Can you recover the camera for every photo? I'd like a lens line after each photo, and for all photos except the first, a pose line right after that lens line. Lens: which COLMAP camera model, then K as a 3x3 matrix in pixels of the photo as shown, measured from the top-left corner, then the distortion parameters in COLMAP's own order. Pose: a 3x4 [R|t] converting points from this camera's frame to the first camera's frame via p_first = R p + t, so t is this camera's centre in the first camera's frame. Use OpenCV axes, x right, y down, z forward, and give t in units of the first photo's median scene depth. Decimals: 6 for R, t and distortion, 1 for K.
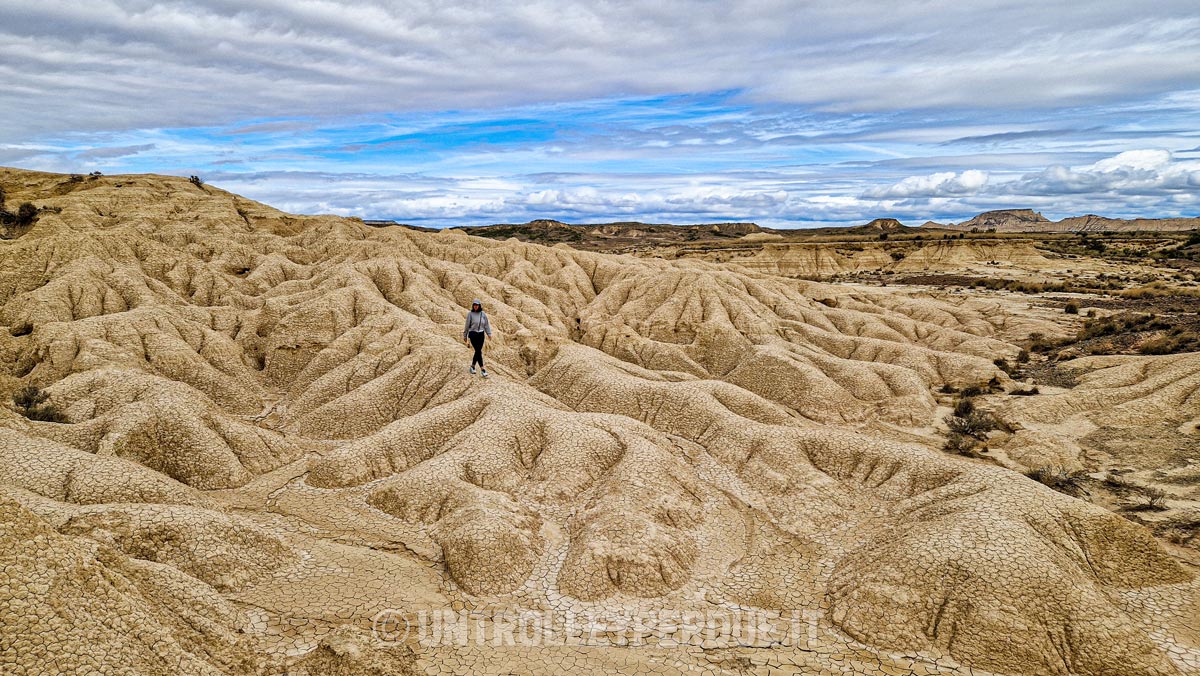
lens RADIAL K [[808.8, 0, 599.2], [0, 808.8, 351.6], [0, 0, 1]] dist [0.094901, -0.090413]
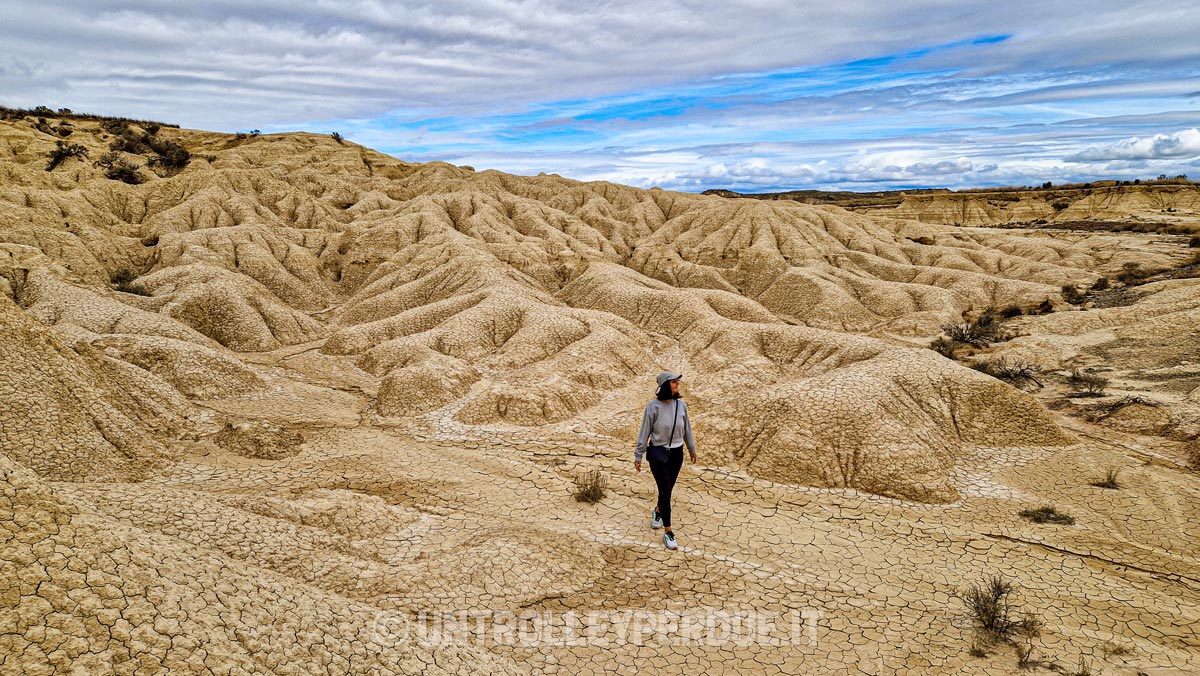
lens RADIAL K [[808.8, 0, 599.2], [0, 808.8, 351.6], [0, 0, 1]] dist [0.094901, -0.090413]
pose [[0.975576, 0.026532, -0.218055, 0.202028], [-0.019877, 0.999269, 0.032660, 0.076064], [0.218762, -0.027528, 0.975390, -0.048926]]
